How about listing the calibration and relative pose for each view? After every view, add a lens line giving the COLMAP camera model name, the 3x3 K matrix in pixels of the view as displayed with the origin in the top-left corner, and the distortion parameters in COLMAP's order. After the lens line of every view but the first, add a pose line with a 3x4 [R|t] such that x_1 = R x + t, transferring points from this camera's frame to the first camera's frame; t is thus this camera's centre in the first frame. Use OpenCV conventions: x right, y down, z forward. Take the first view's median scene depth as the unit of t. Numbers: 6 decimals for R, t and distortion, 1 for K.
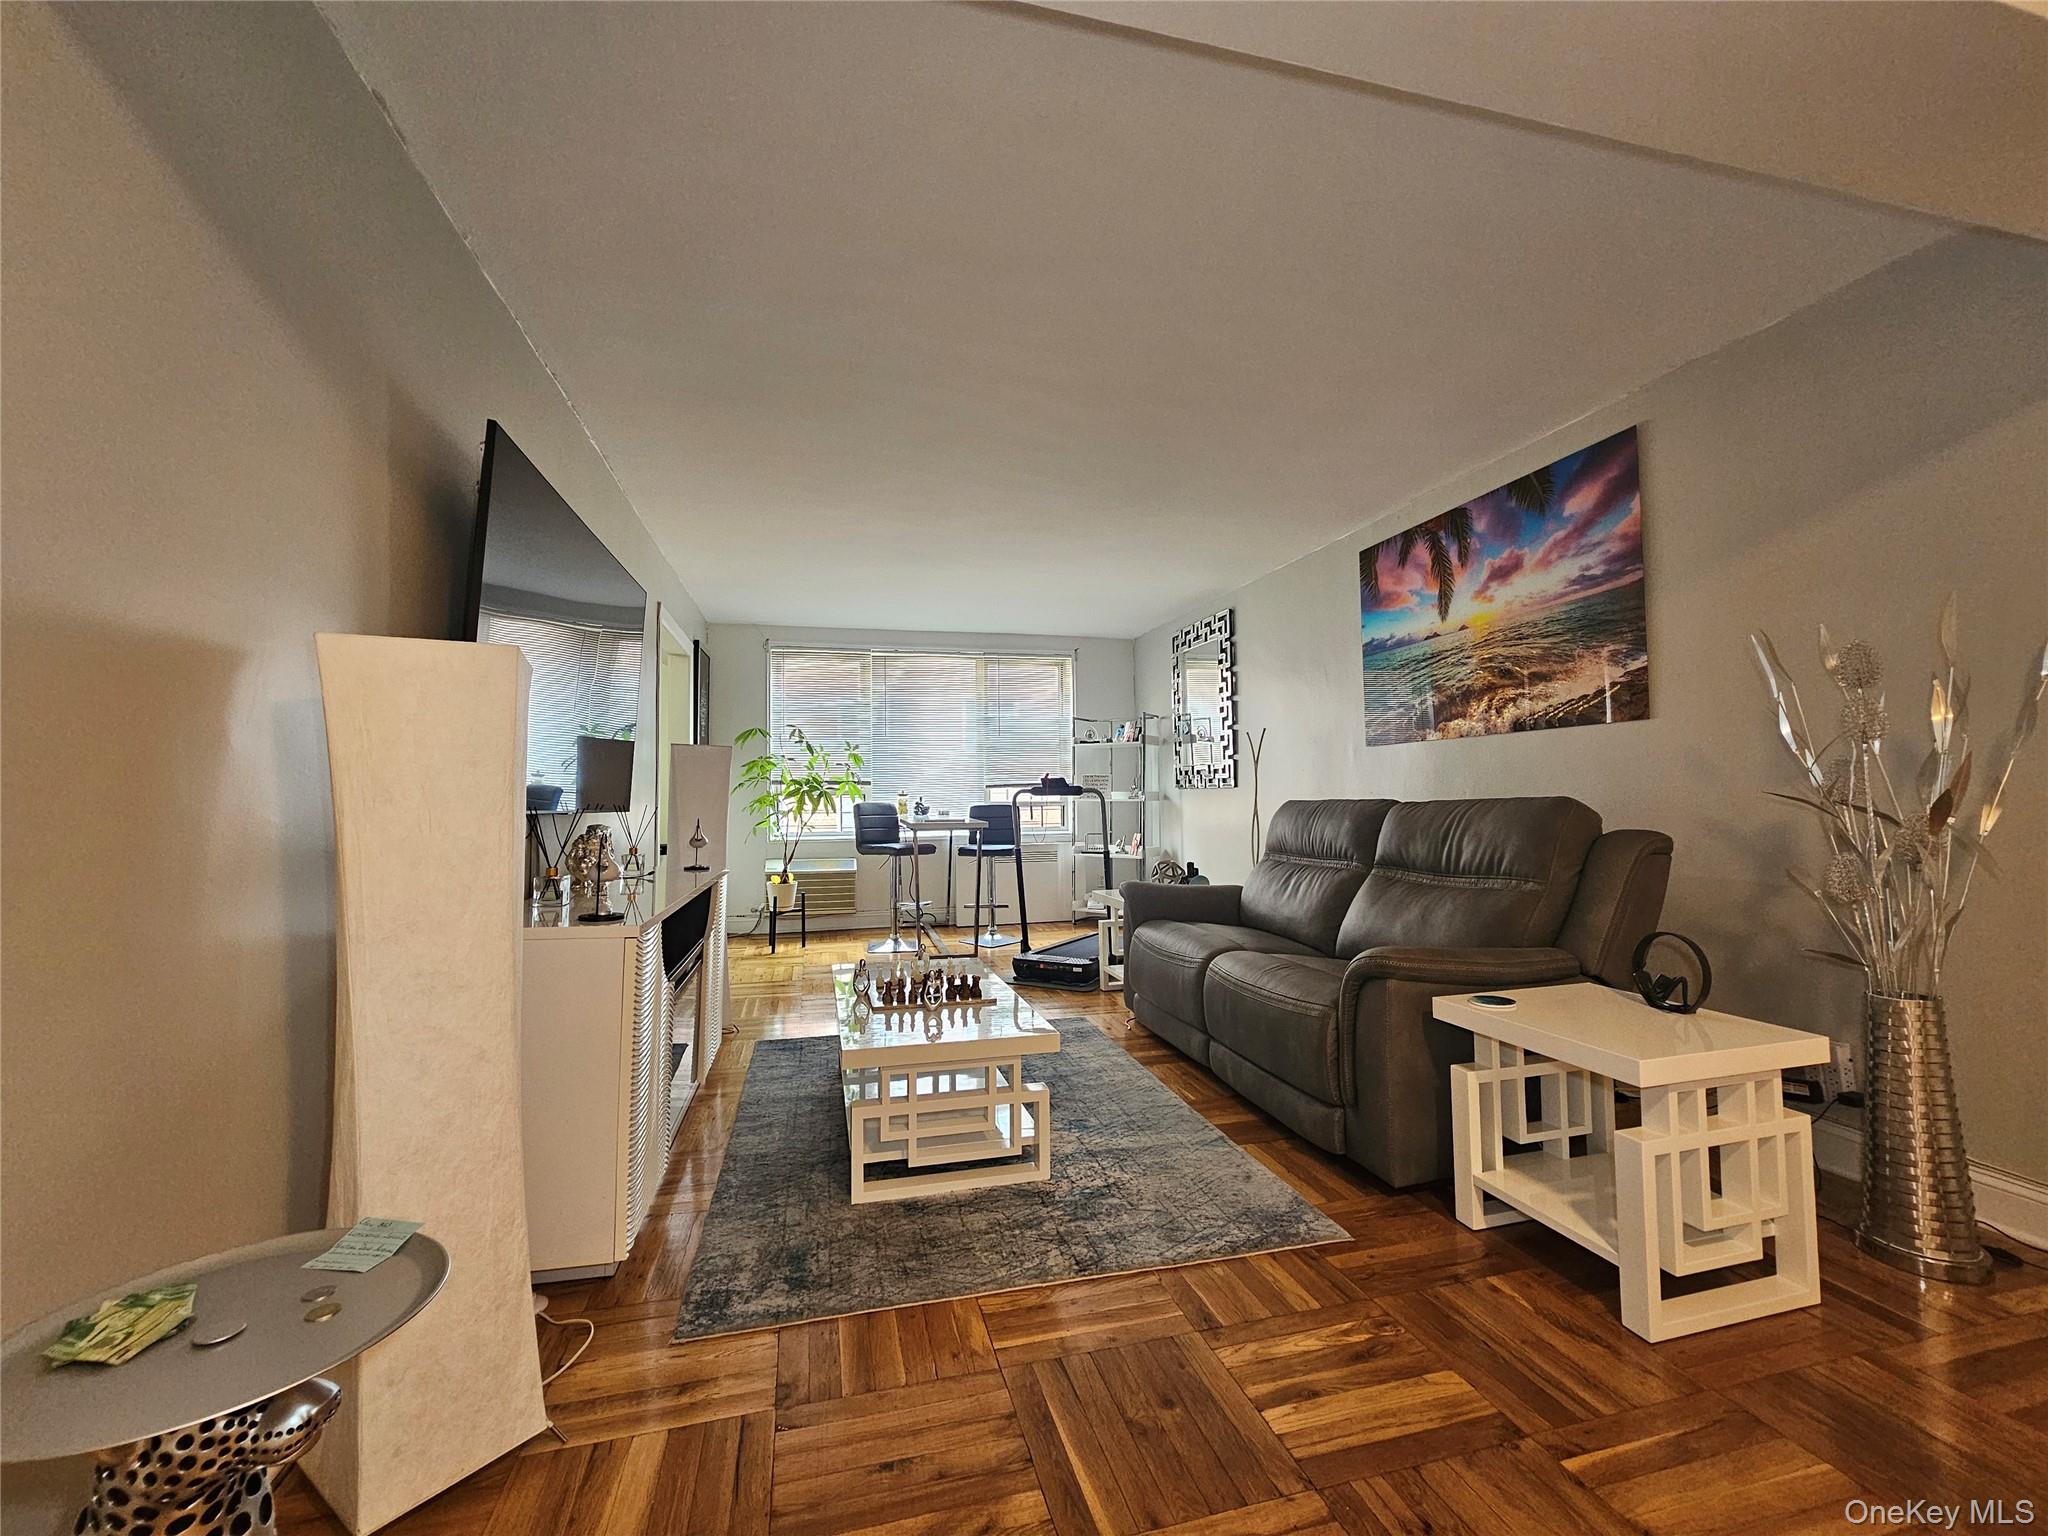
lens RADIAL K [[837.1, 0, 1031.5], [0, 837.1, 768.1], [0, 0, 1]] dist [-0.002304, -0.000659]
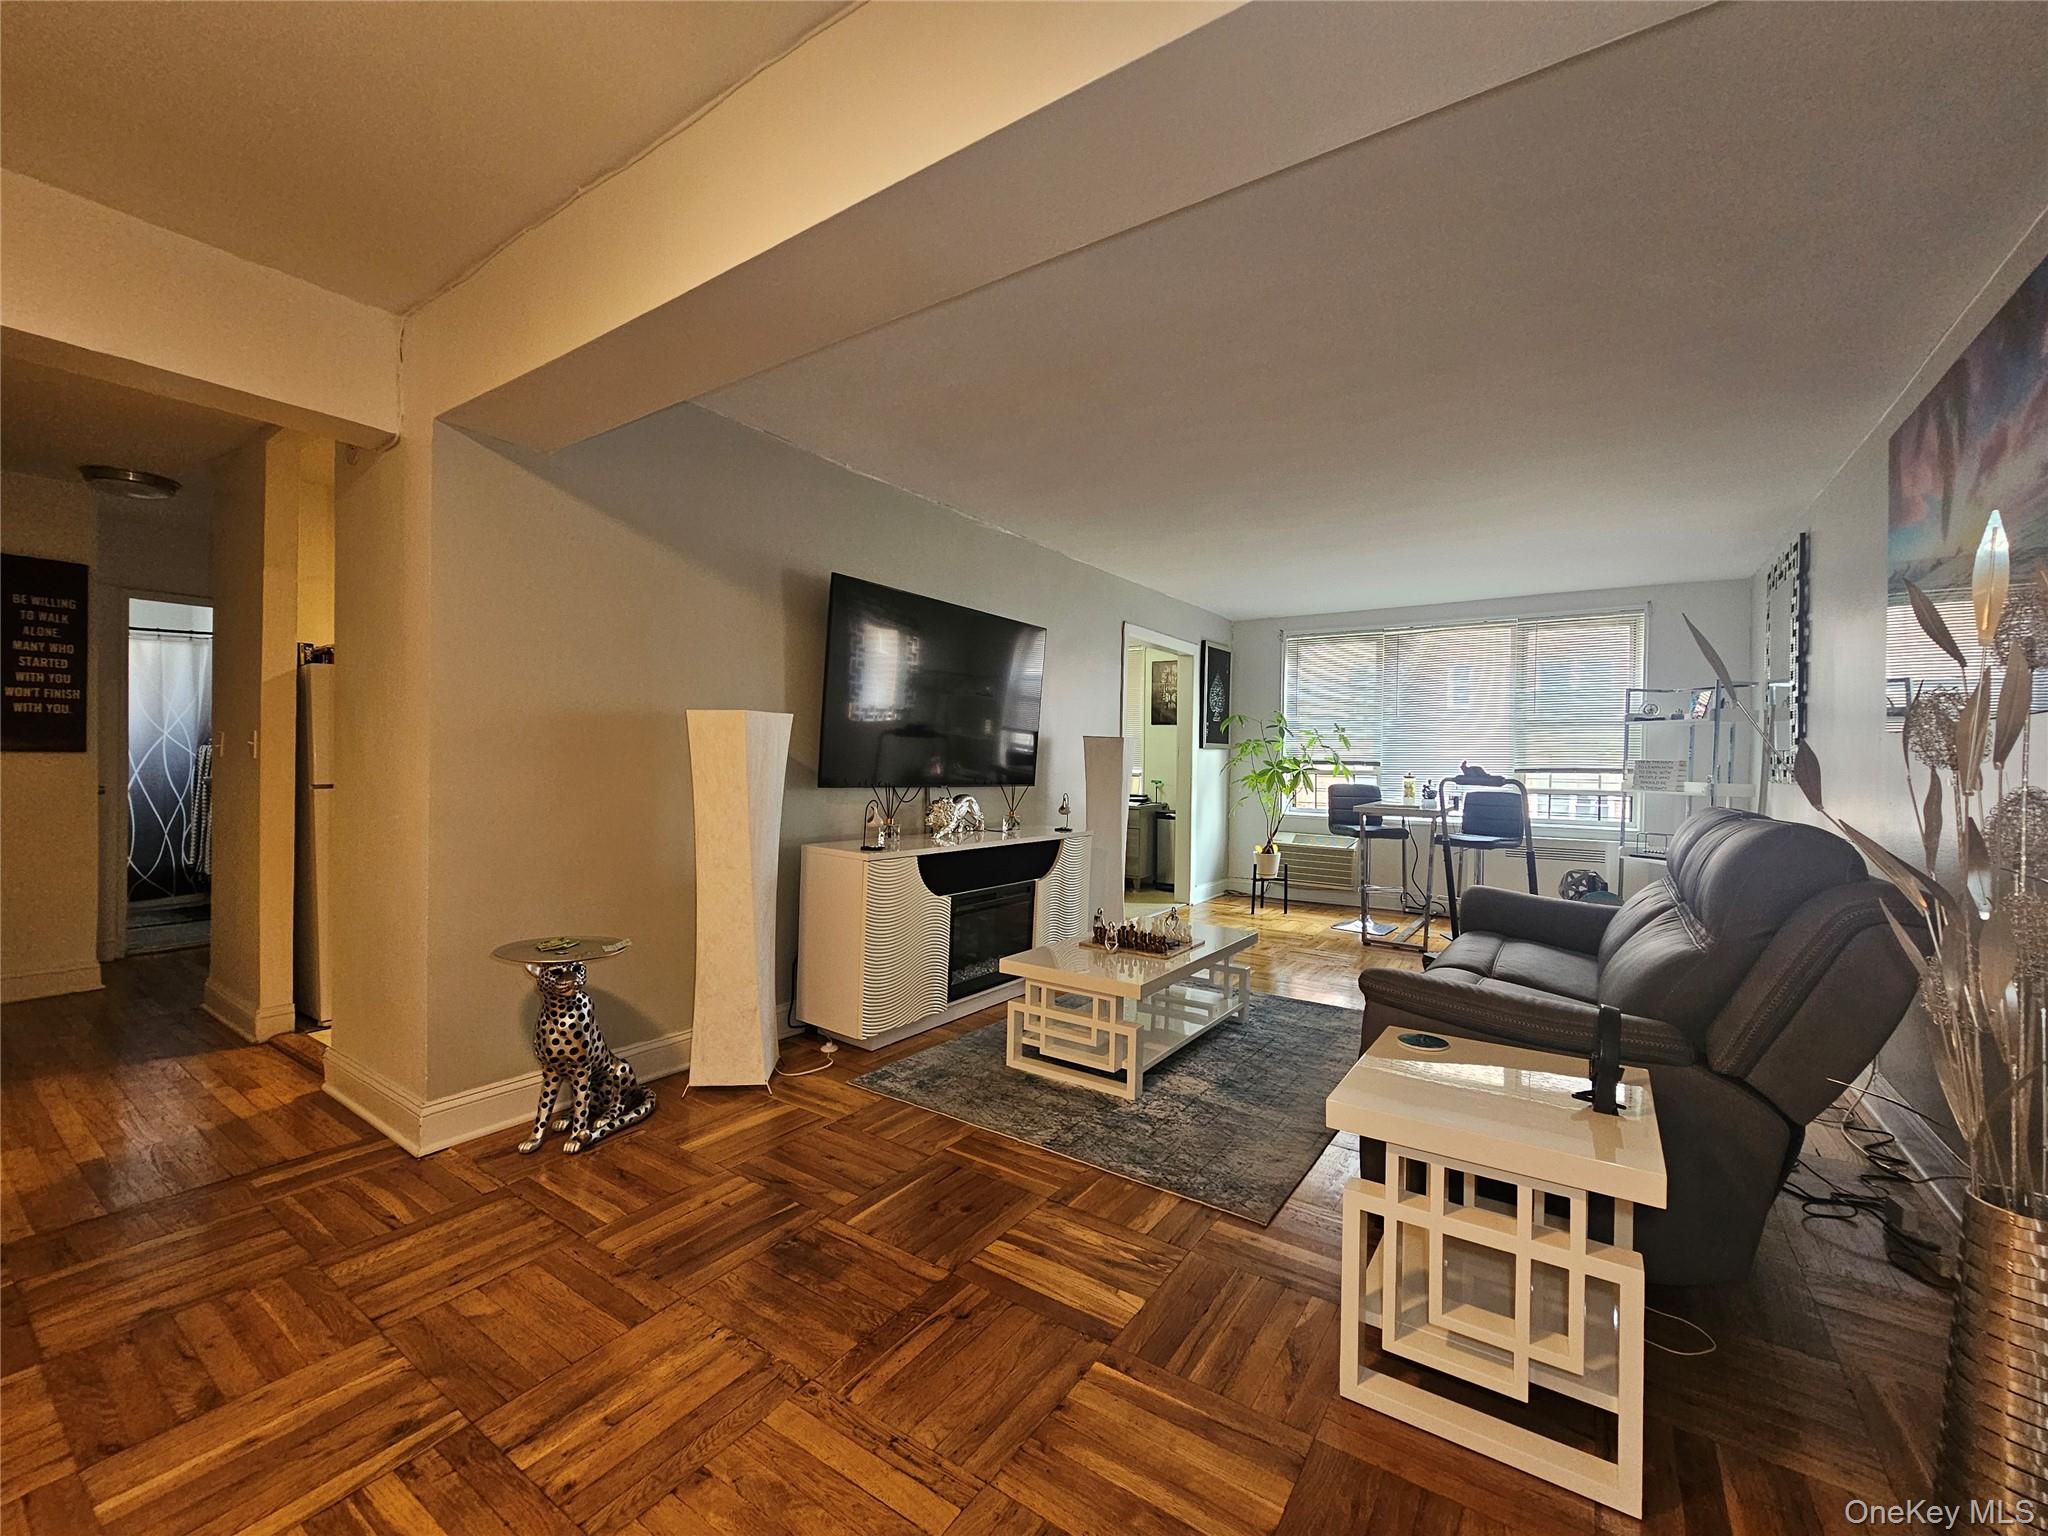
lens RADIAL K [[837.1, 0, 1031.5], [0, 837.1, 768.1], [0, 0, 1]] dist [-0.002304, -0.000659]
pose [[0.658681, 0.026126, -0.751968, 0.461564], [0.002489, 0.999316, 0.036900, -0.024740], [0.752418, -0.026177, 0.658166, 0.047204]]
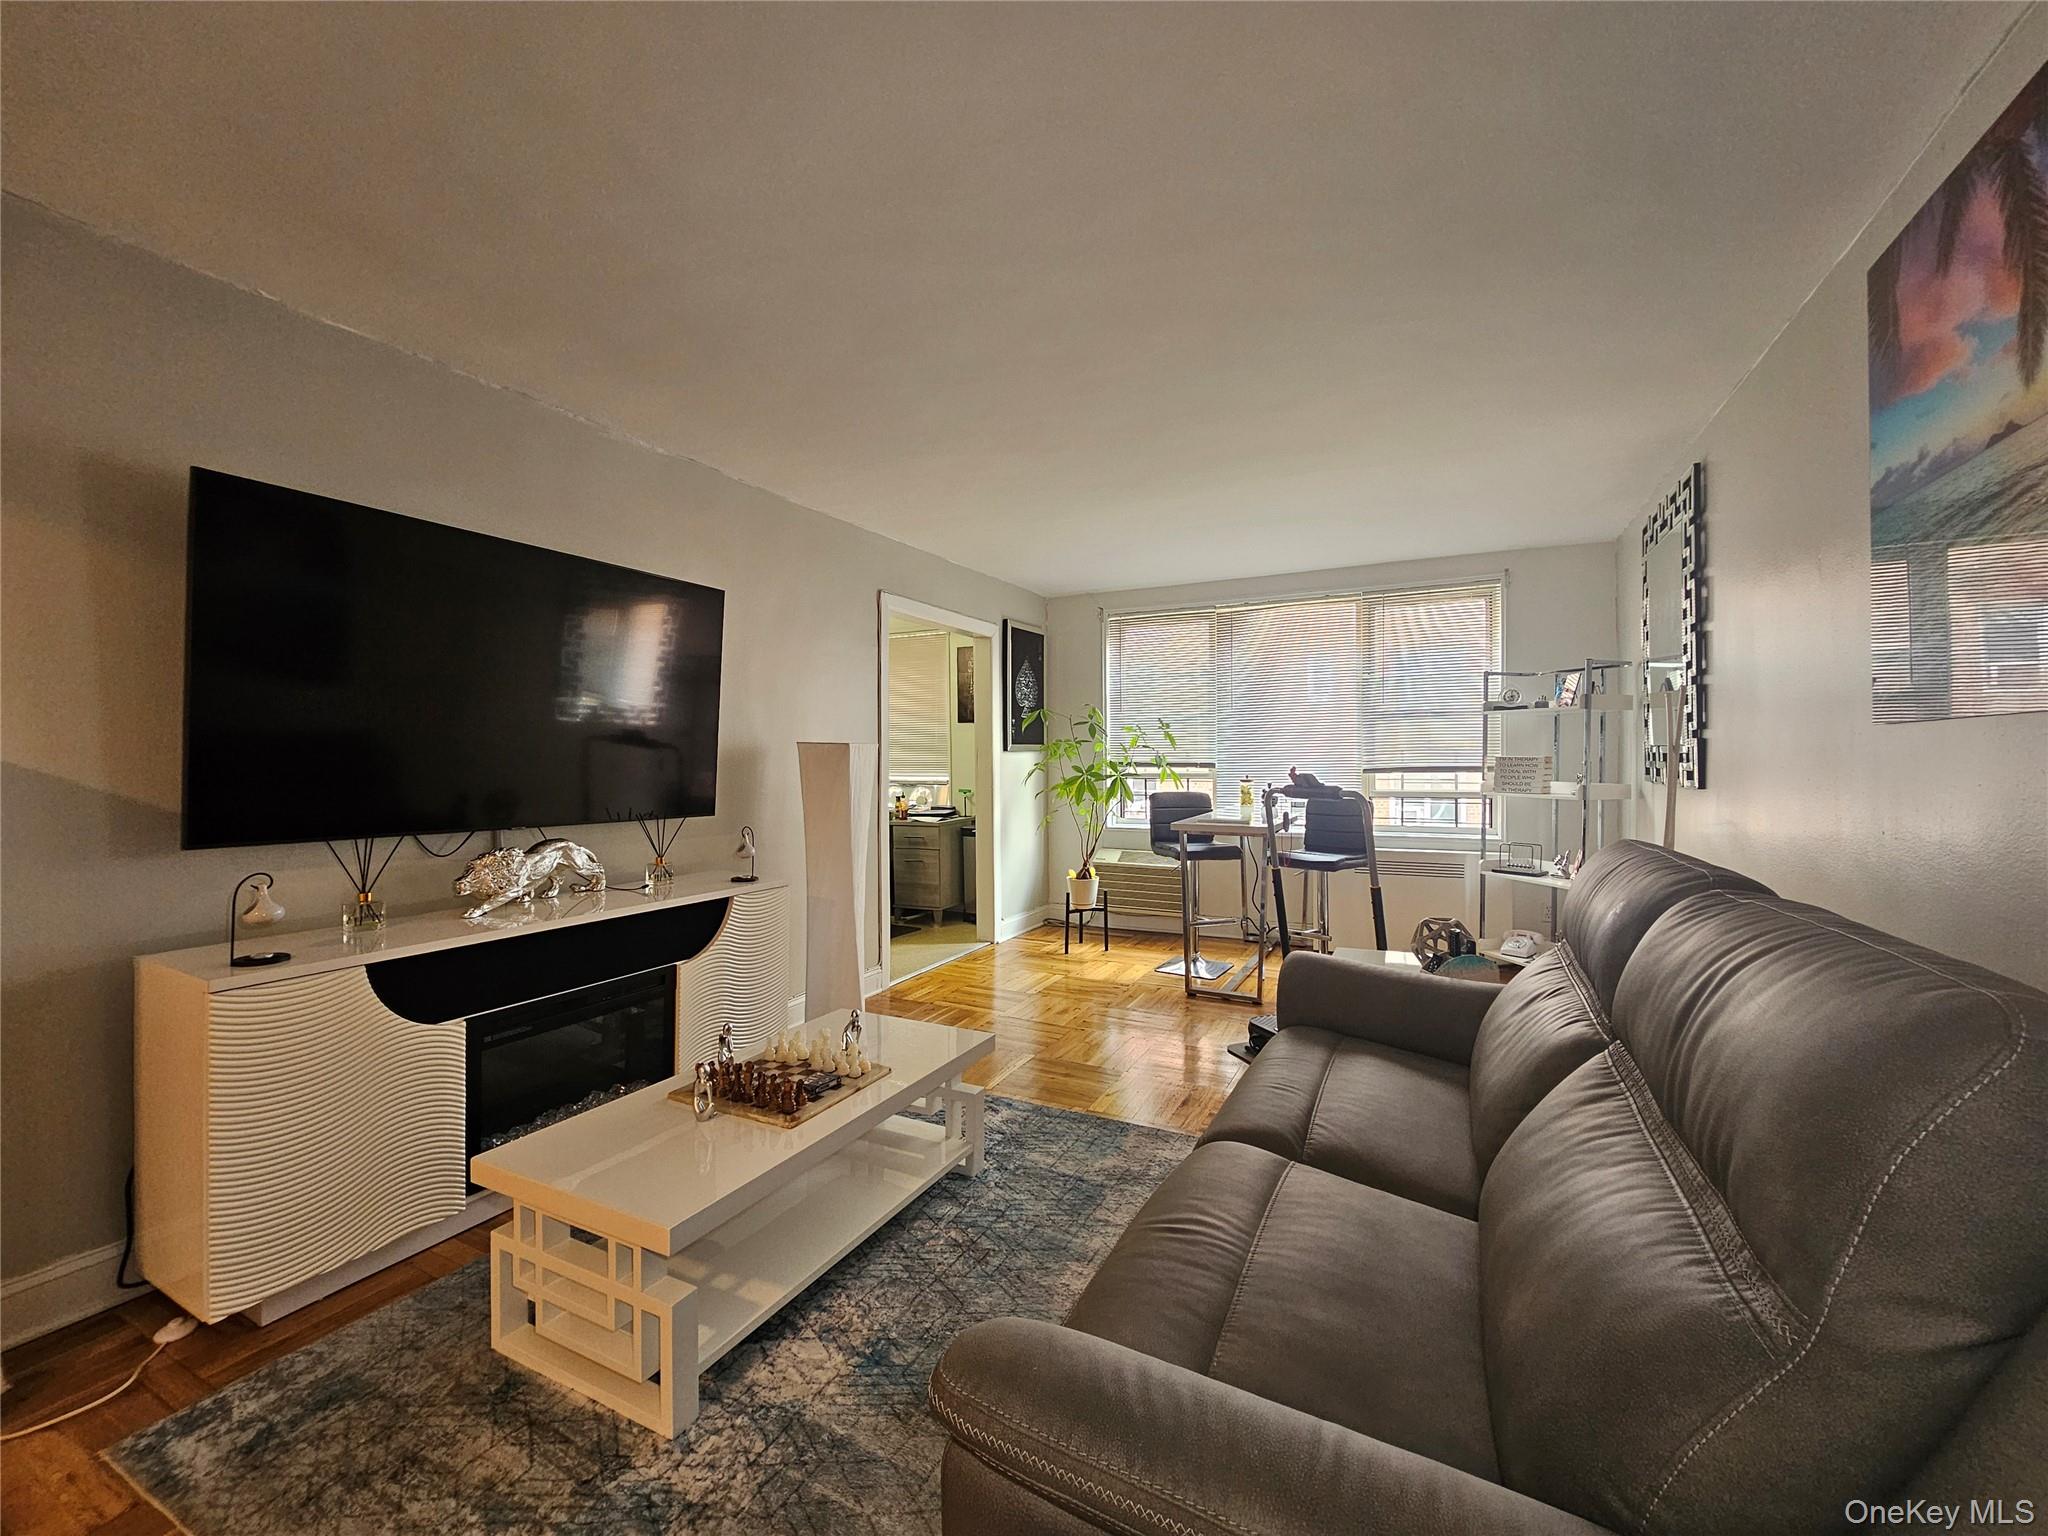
lens RADIAL K [[836.5, 0, 1033.5], [0, 836.5, 763.9], [0, 0, 1]] dist [-0.000020, -0.000158]
pose [[0.753987, 0.009199, -0.656825, 0.363800], [0.020633, 0.999077, 0.037677, -0.031185], [0.656565, -0.041960, 0.753101, 0.393737]]
